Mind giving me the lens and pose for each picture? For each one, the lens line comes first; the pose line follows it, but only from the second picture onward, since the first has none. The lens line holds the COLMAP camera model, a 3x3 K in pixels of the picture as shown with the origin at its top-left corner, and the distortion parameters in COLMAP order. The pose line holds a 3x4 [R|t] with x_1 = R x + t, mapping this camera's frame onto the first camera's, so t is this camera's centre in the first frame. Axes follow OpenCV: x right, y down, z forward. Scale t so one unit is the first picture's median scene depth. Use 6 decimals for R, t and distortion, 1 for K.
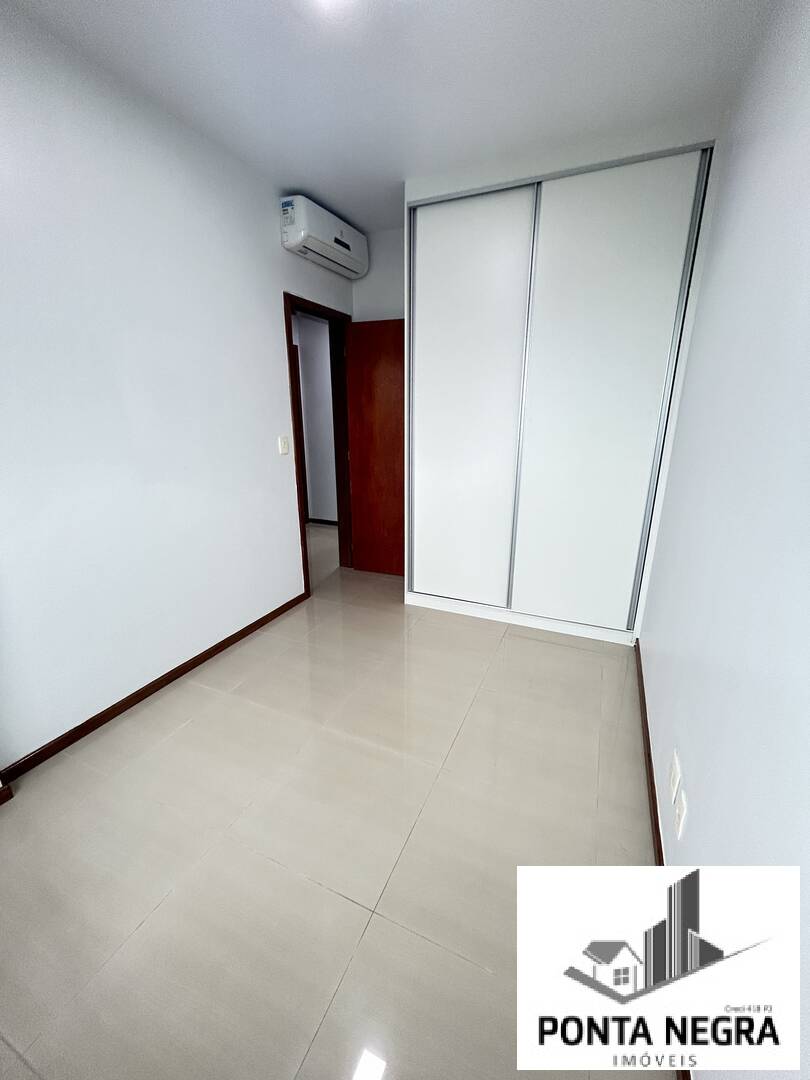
lens RADIAL K [[437.4, 0, 403.6], [0, 437.4, 540.1], [0, 0, 1]] dist [0.000609, 0.000168]
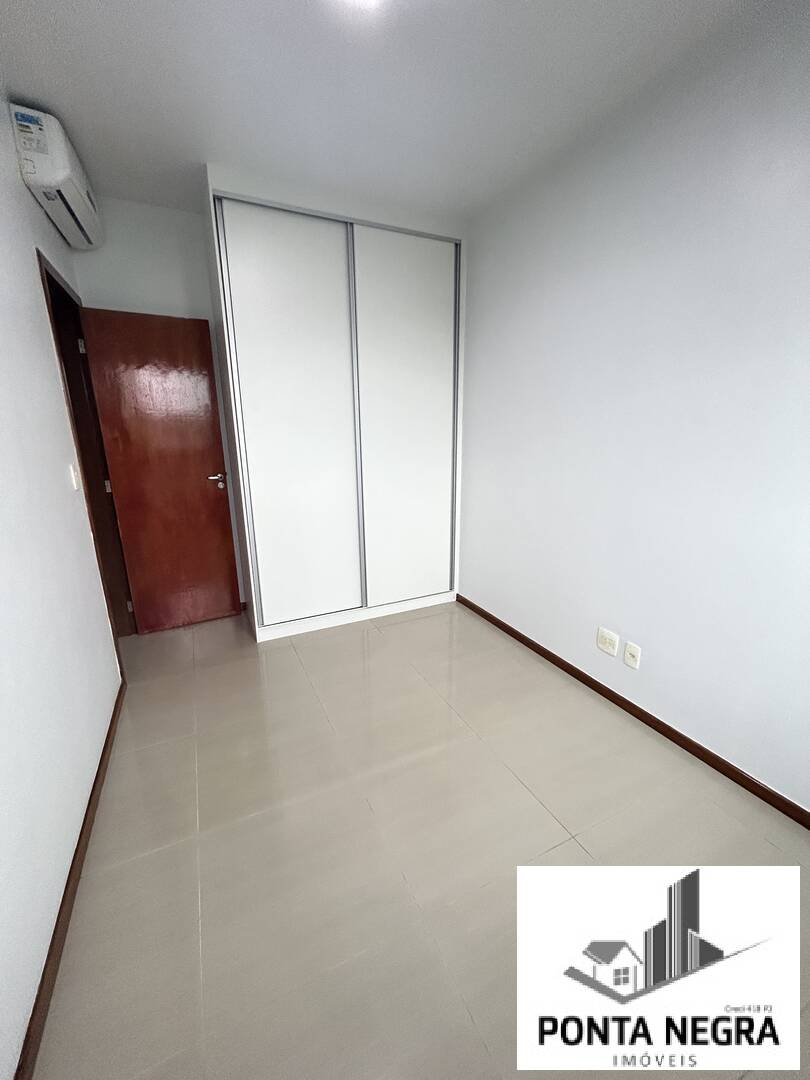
lens RADIAL K [[437.4, 0, 402.1], [0, 437.4, 540.0], [0, 0, 1]] dist [0.000609, 0.000168]
pose [[0.644063, -0.200486, 0.738233, -0.535026], [0.223272, 0.972292, 0.069260, -0.065720], [-0.731664, 0.120219, 0.670981, 0.219146]]
